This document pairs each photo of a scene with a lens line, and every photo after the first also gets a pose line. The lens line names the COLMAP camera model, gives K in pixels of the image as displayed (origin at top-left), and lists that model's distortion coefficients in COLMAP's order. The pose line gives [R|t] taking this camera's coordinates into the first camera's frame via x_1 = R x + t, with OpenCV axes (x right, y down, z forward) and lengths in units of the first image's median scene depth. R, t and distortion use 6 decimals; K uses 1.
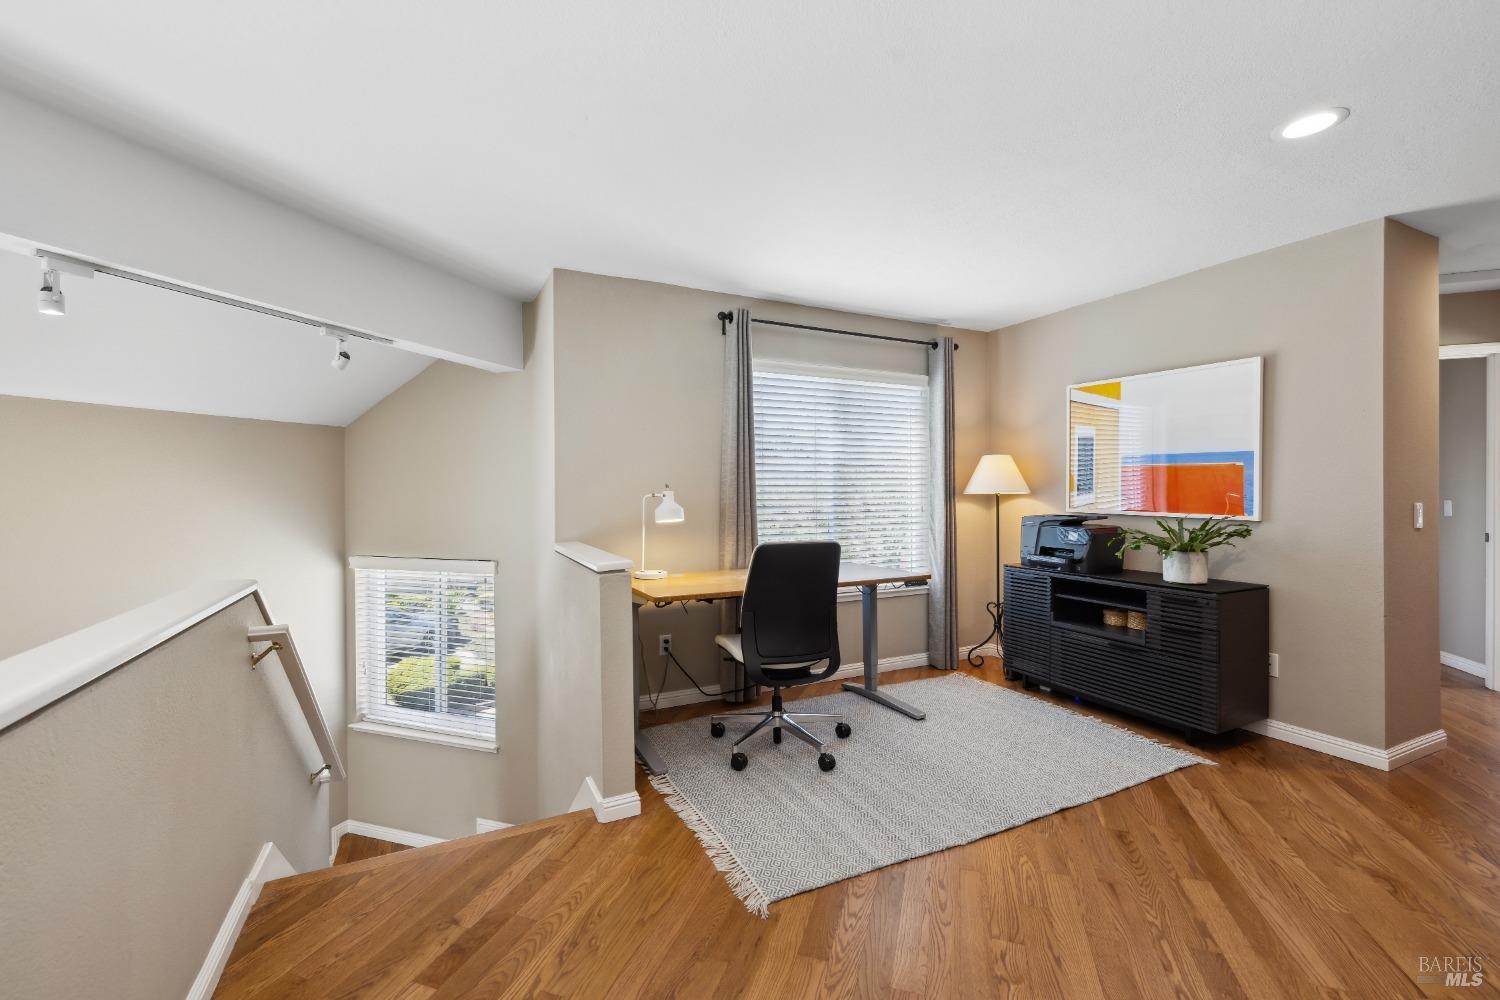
lens RADIAL K [[627.3, 0, 747.1], [0, 627.3, 492.6], [0, 0, 1]] dist [0.000111, 0.000372]
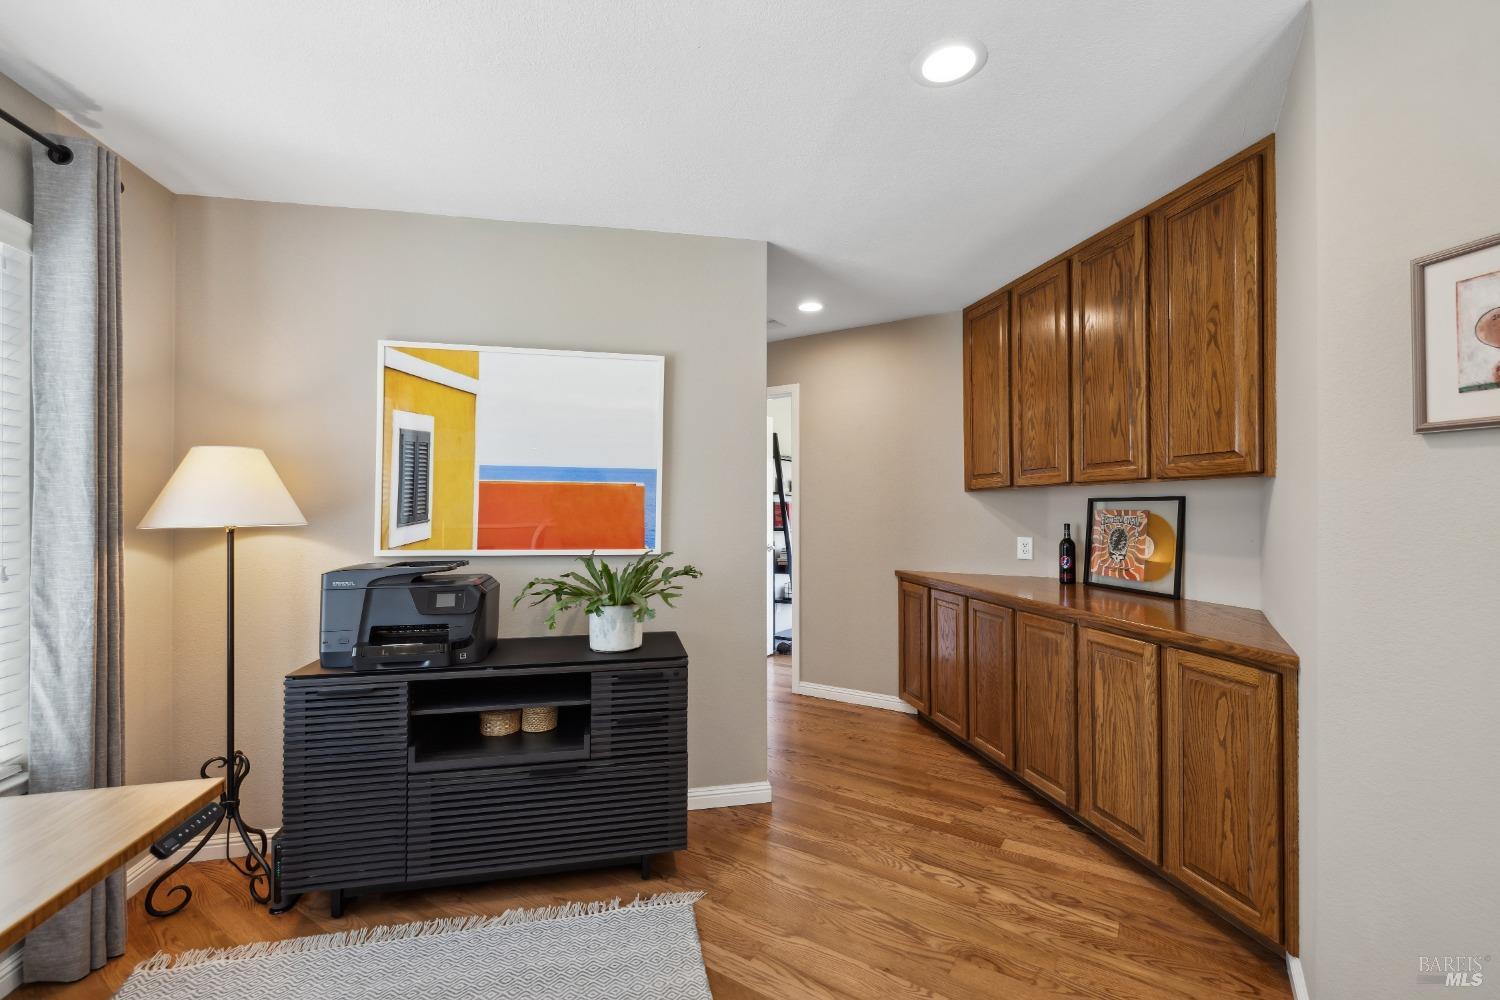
lens RADIAL K [[627.3, 0, 748.2], [0, 627.3, 500.6], [0, 0, 1]] dist [0.000111, 0.000372]
pose [[0.249820, 0.015561, 0.968167, 0.036356], [0.008871, 0.999792, -0.018358, -0.007756], [-0.968252, 0.013175, 0.249630, 0.579914]]
